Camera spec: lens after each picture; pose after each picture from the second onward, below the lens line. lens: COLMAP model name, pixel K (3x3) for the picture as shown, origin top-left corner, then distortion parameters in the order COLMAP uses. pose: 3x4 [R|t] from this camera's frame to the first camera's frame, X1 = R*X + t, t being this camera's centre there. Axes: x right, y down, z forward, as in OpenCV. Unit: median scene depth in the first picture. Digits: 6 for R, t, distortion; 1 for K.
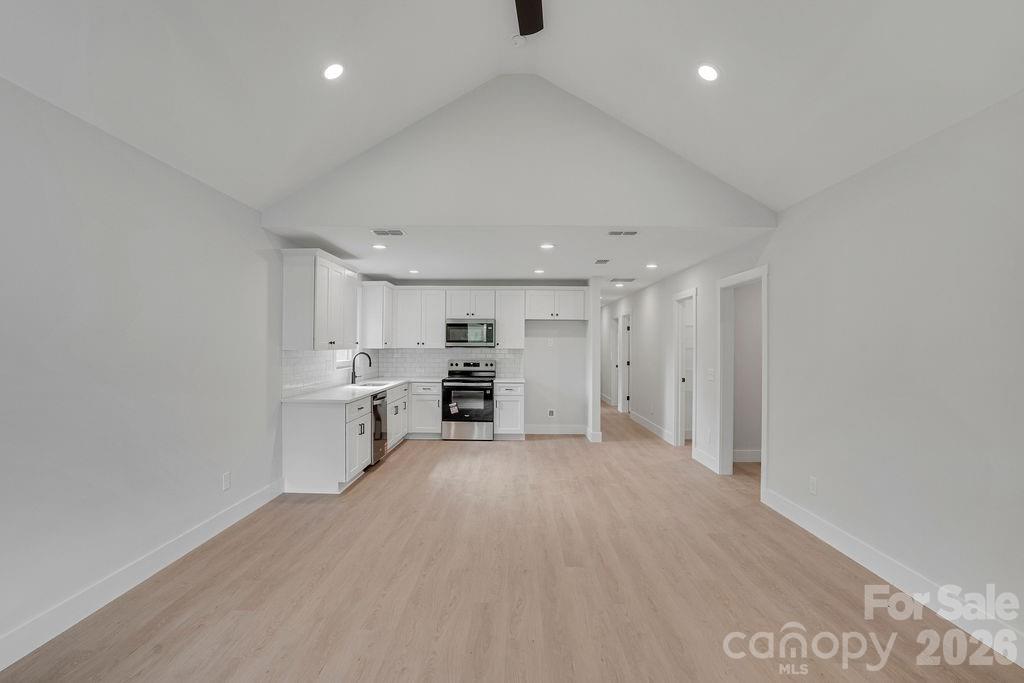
lens RADIAL K [[497.9, 0, 493.9], [0, 497.9, 333.0], [0, 0, 1]] dist [-0.000222, 0.000113]
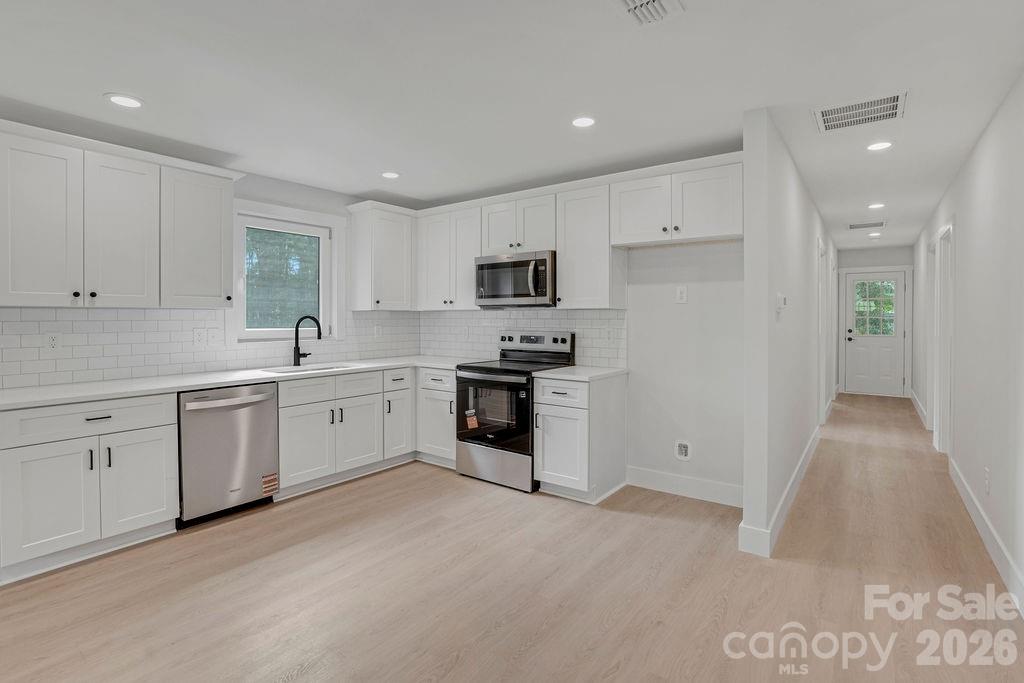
lens RADIAL K [[484.5, 0, 510.8], [0, 484.5, 315.9], [0, 0, 1]] dist [-0.025170, 0.000008]
pose [[0.817397, -0.005865, -0.576045, 0.258035], [0.019546, 0.999655, 0.017558, 0.030200], [0.575743, -0.025611, 0.817230, 0.591865]]
